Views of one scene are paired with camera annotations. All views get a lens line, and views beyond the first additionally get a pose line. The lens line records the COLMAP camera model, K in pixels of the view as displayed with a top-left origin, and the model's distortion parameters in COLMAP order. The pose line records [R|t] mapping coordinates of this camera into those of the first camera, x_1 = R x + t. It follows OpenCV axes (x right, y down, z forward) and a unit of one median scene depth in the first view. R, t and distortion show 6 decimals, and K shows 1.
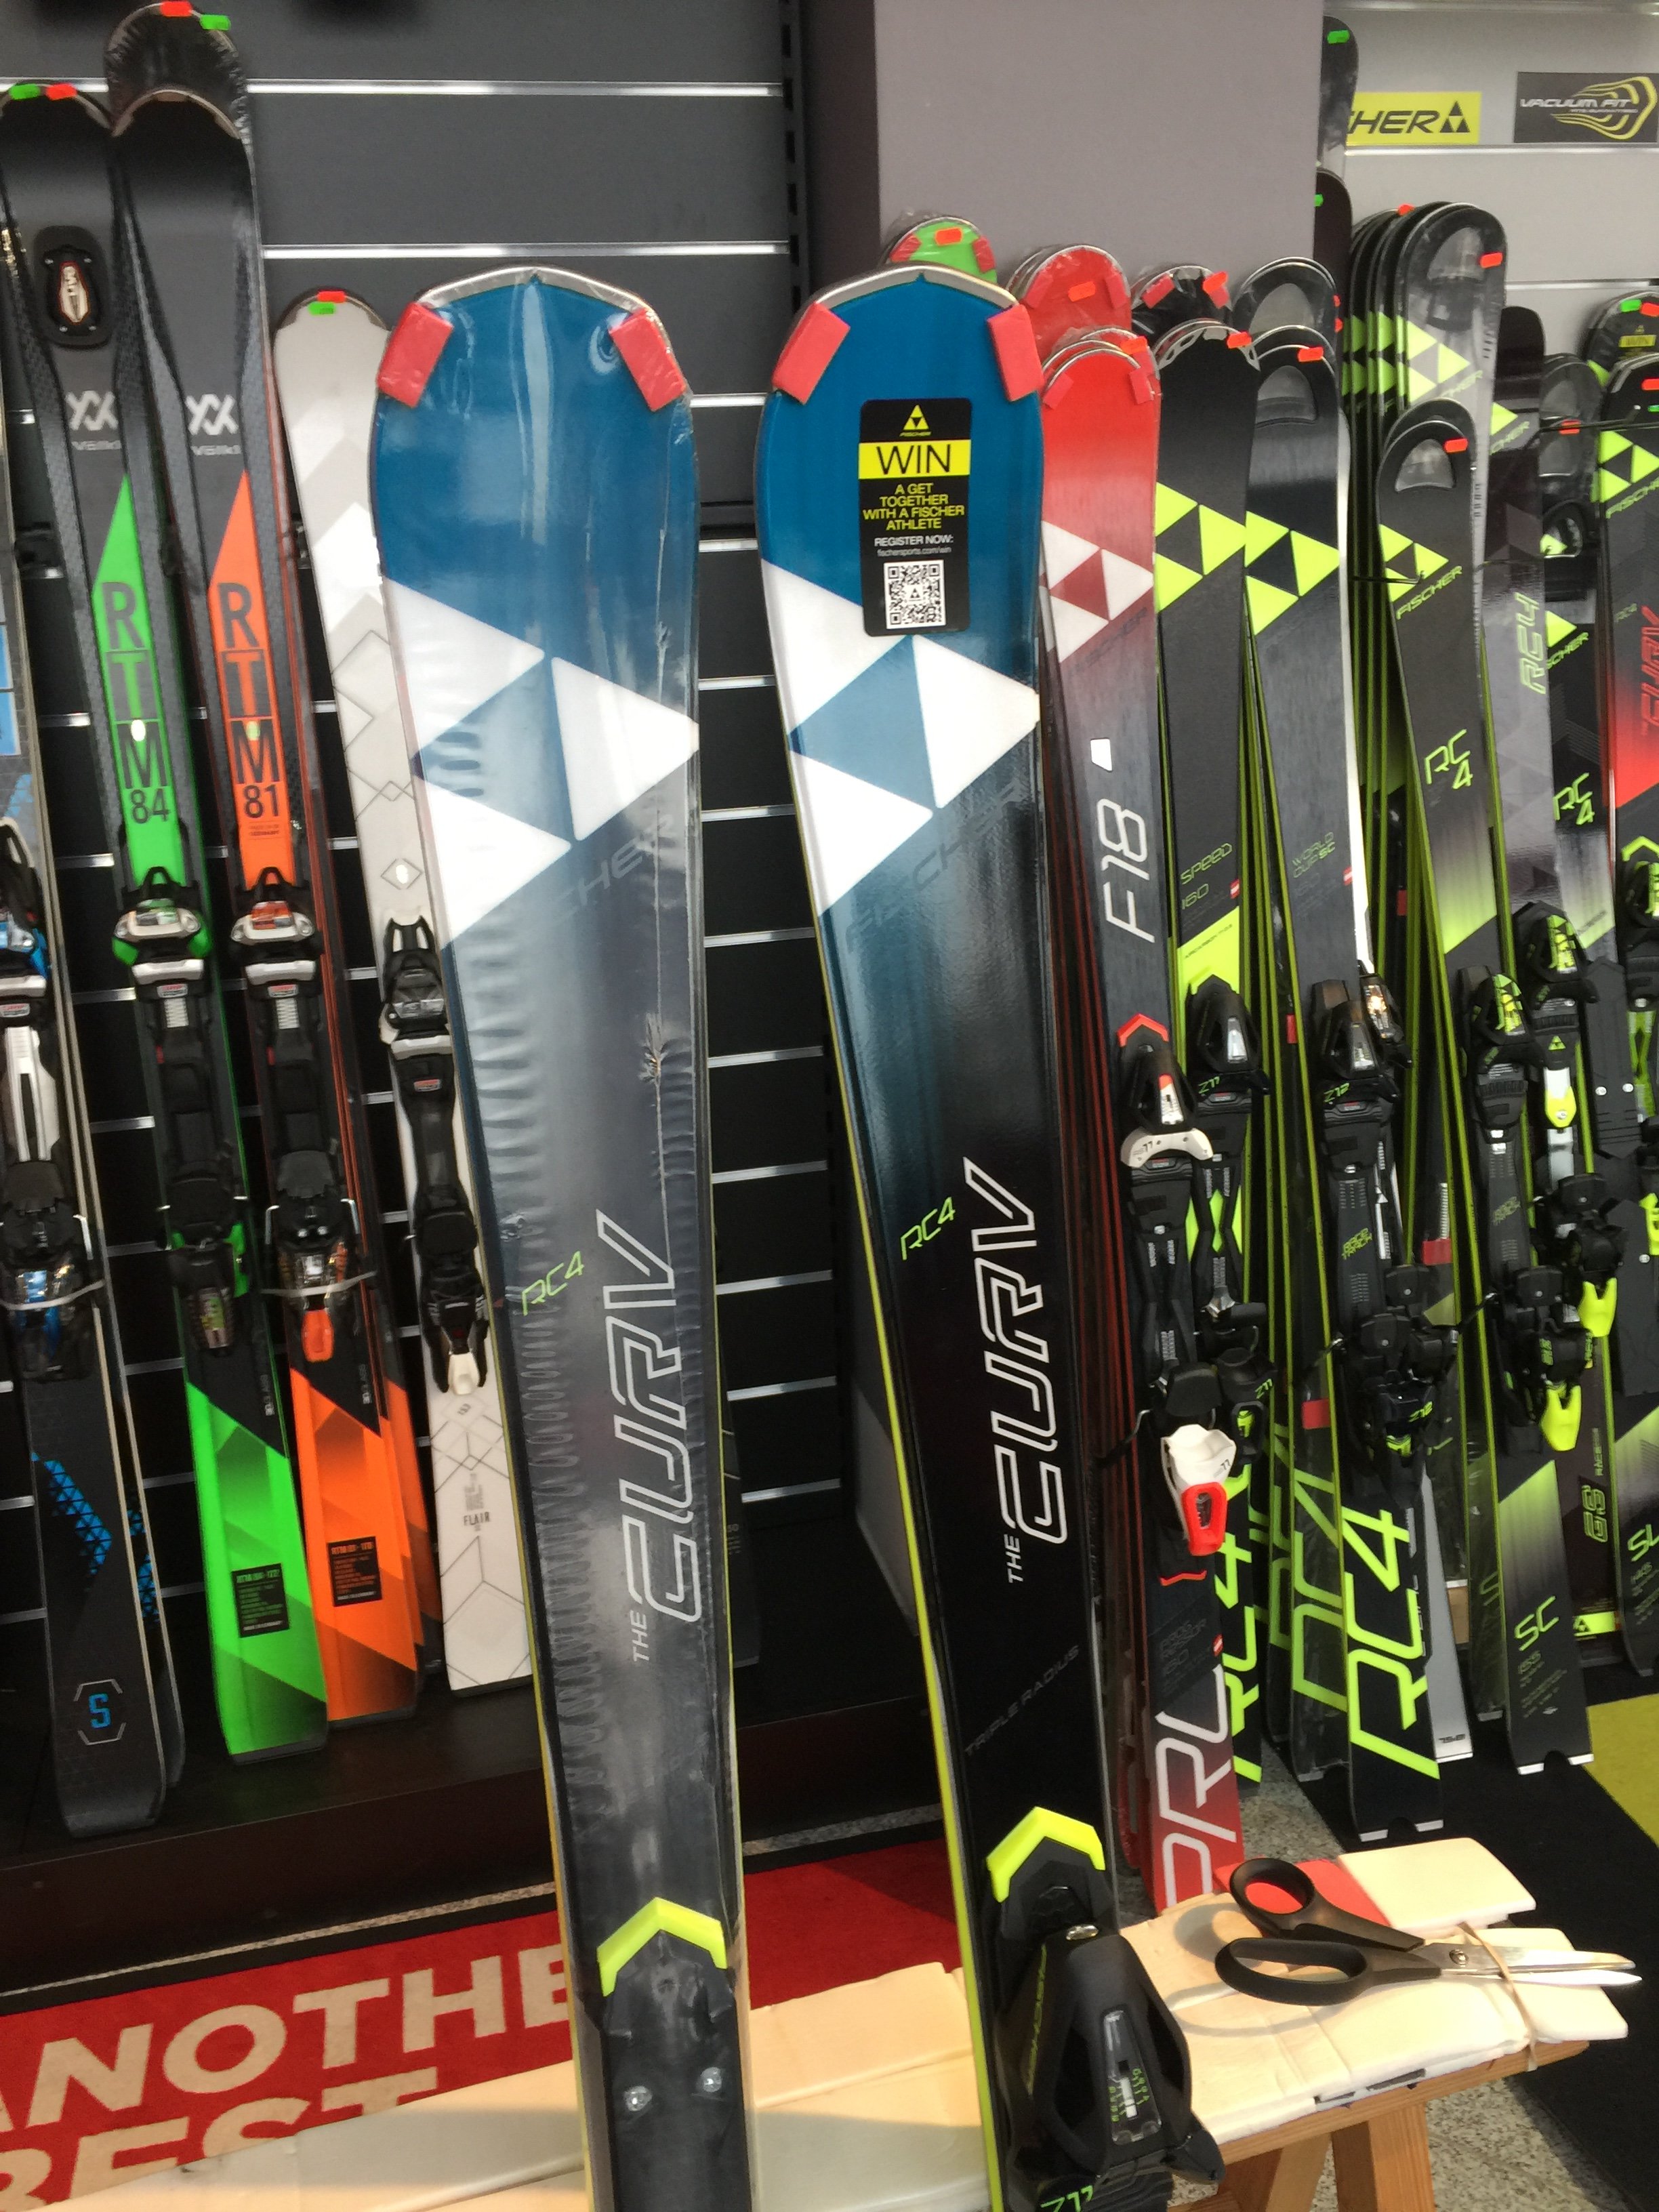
lens RADIAL K [[1974.3, 0, 843.0], [0, 1974.3, 1086.8], [0, 0, 1]] dist [0.087039, -0.136239]
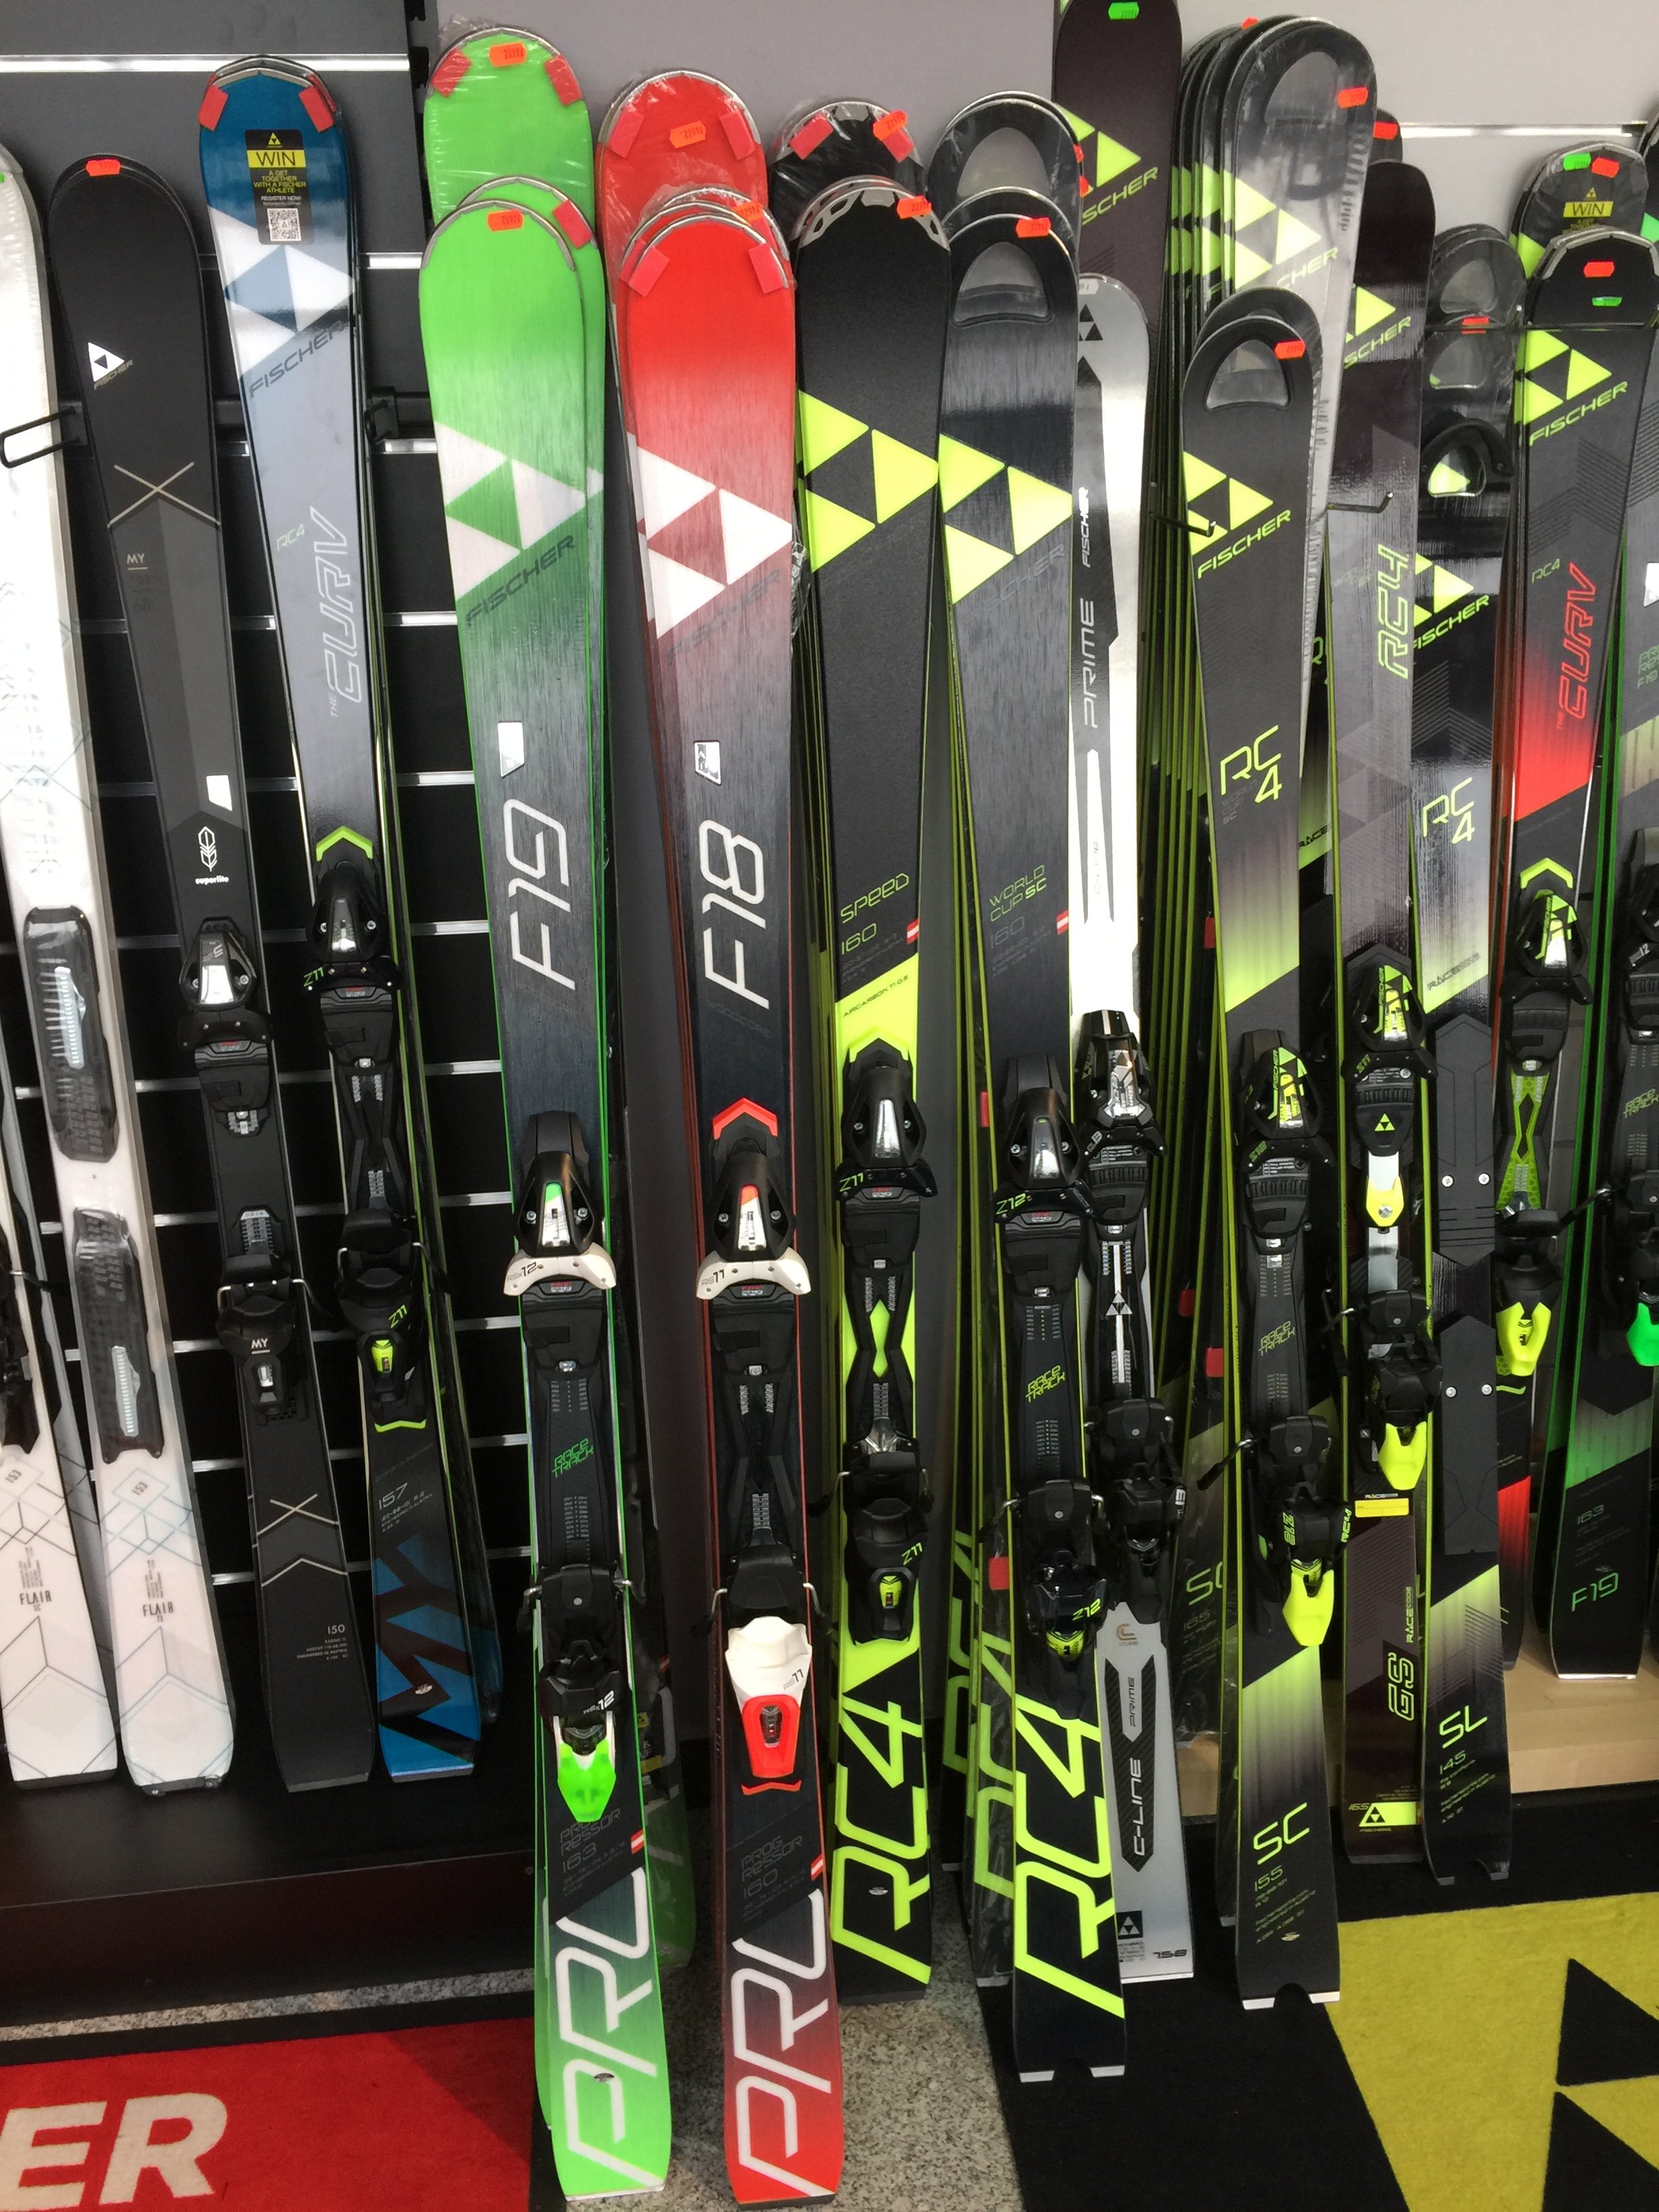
lens RADIAL K [[1974.3, 0, 825.9], [0, 1974.3, 1117.5], [0, 0, 1]] dist [0.087039, -0.136239]
pose [[0.992338, 0.068781, -0.102641, 0.249696], [-0.058890, 0.993592, 0.096473, -0.100760], [0.108619, -0.089689, 0.990029, 0.216058]]
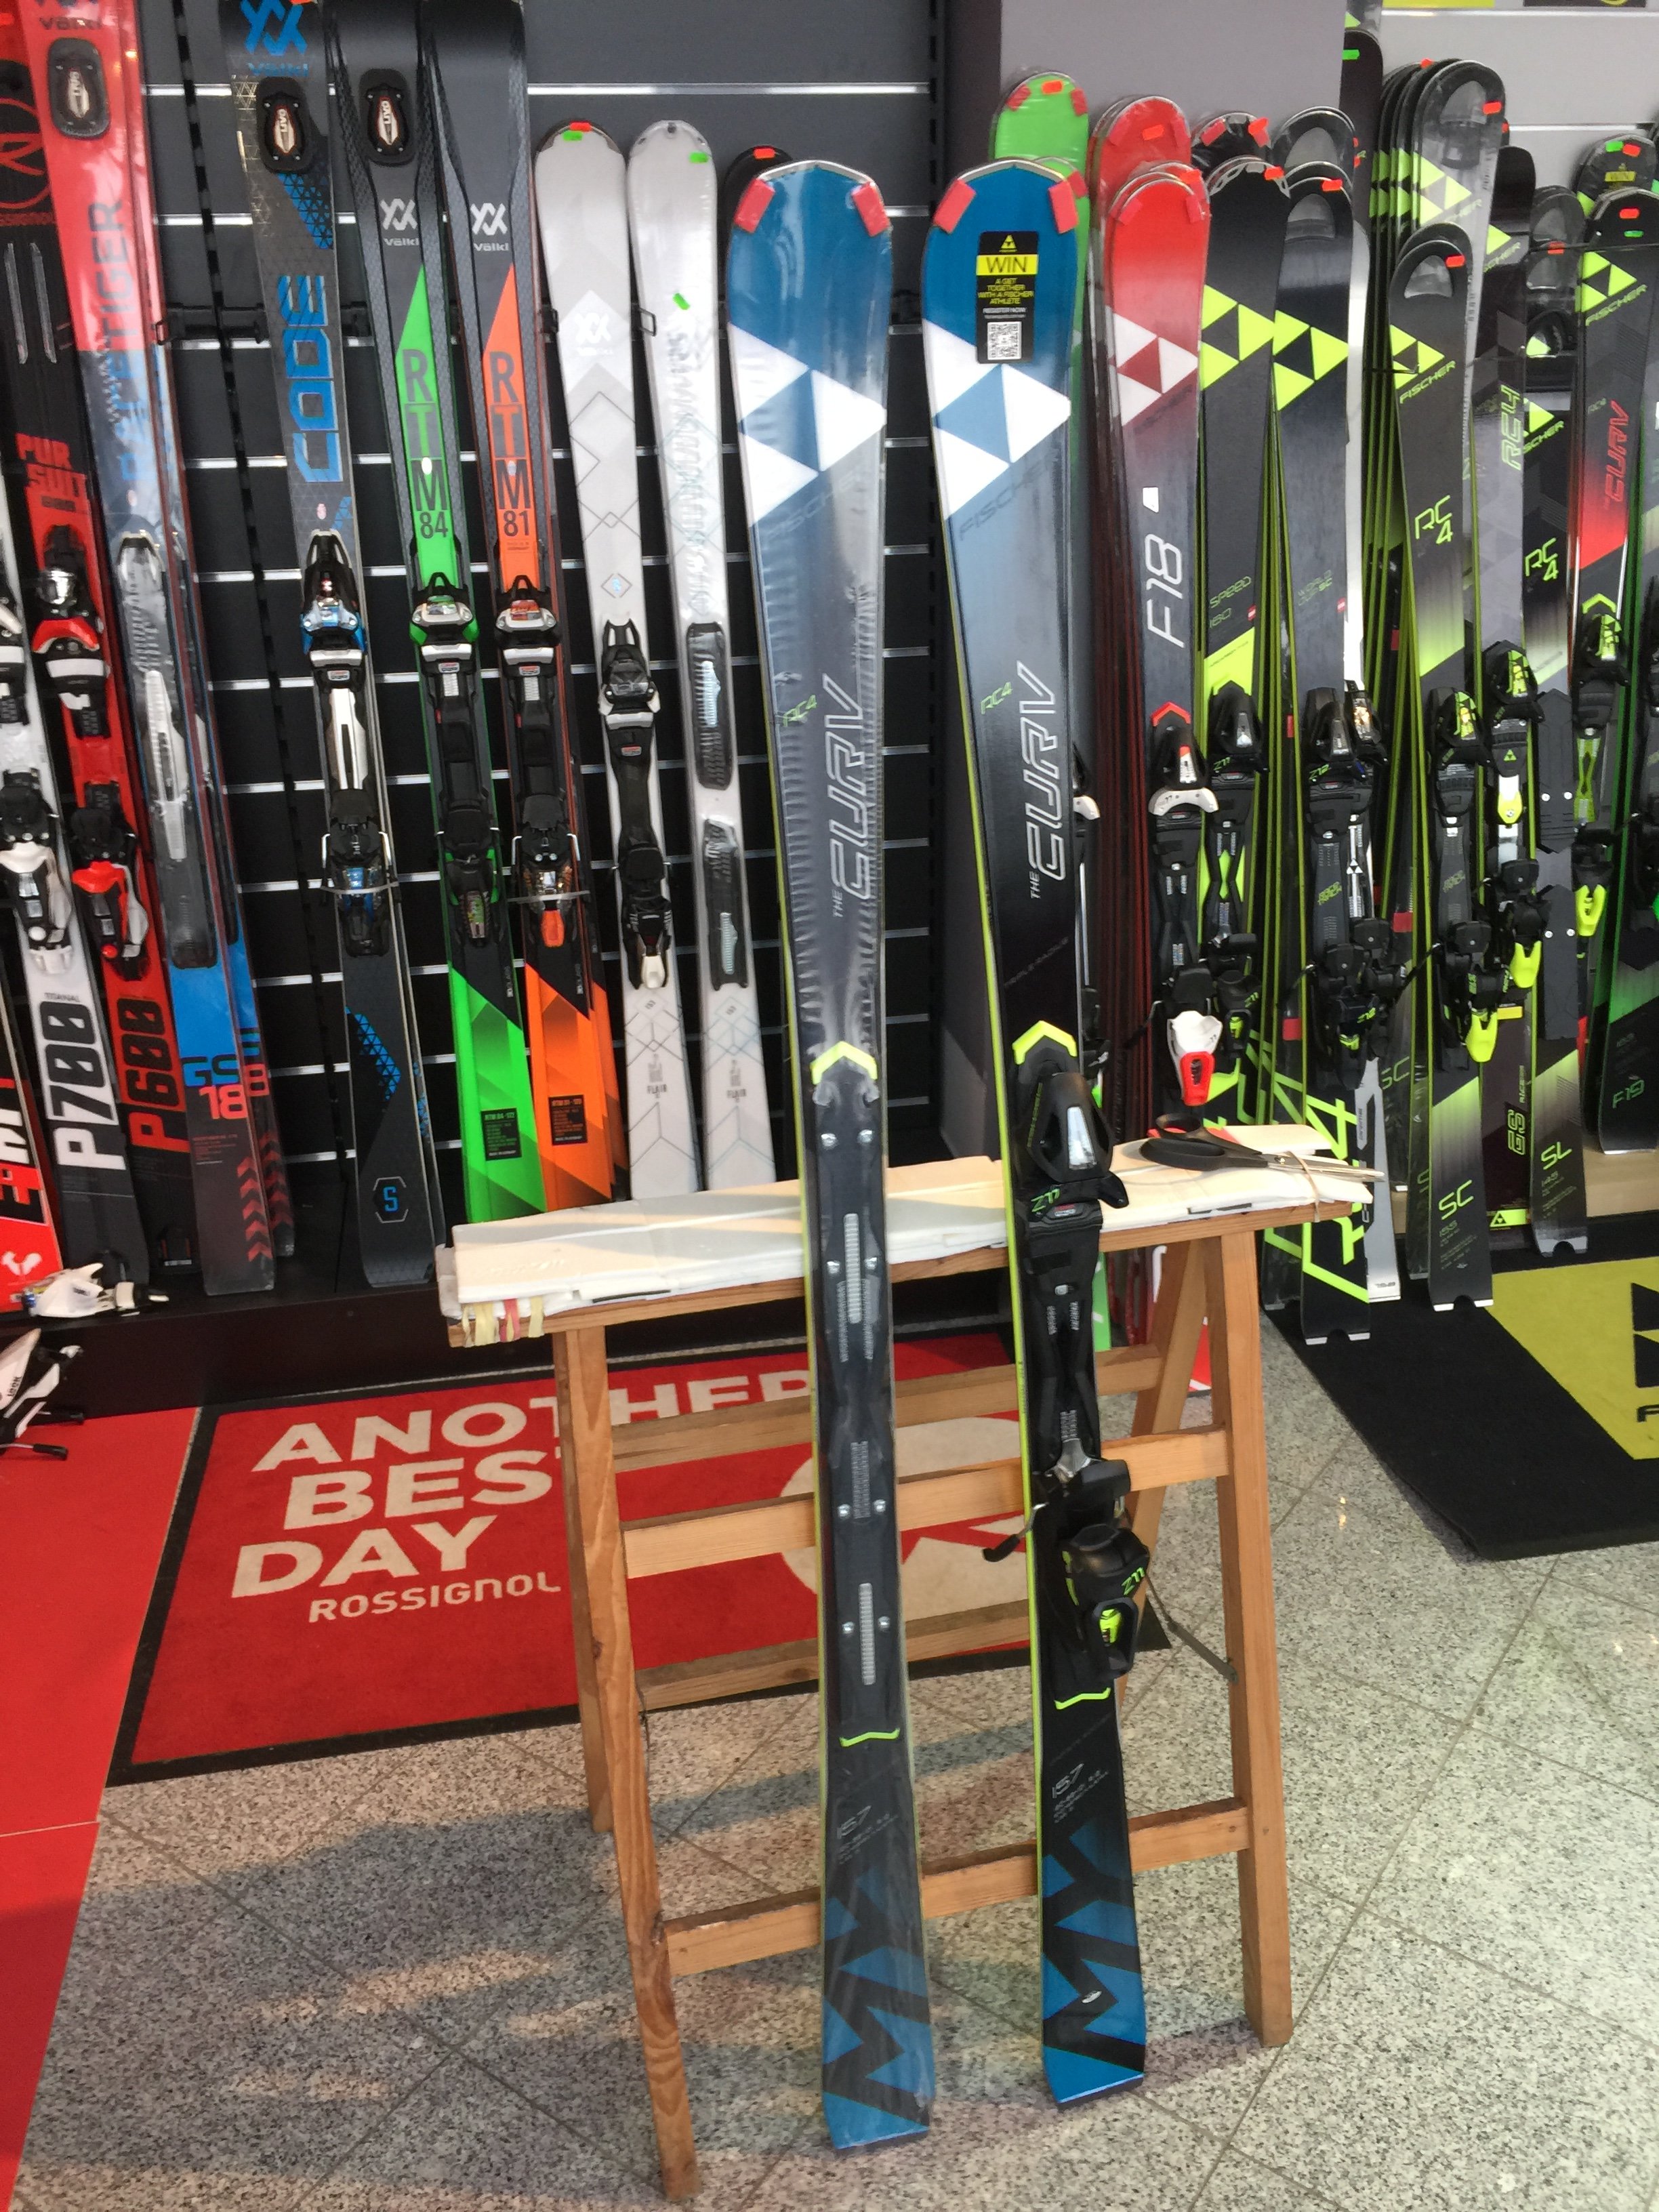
lens RADIAL K [[1974.3, 0, 842.0], [0, 1974.3, 1128.6], [0, 0, 1]] dist [0.087039, -0.136239]
pose [[0.998382, 0.038283, -0.042037, -0.003196], [-0.033671, 0.993857, 0.105428, 0.108148], [0.045815, -0.103842, 0.993538, -0.346577]]
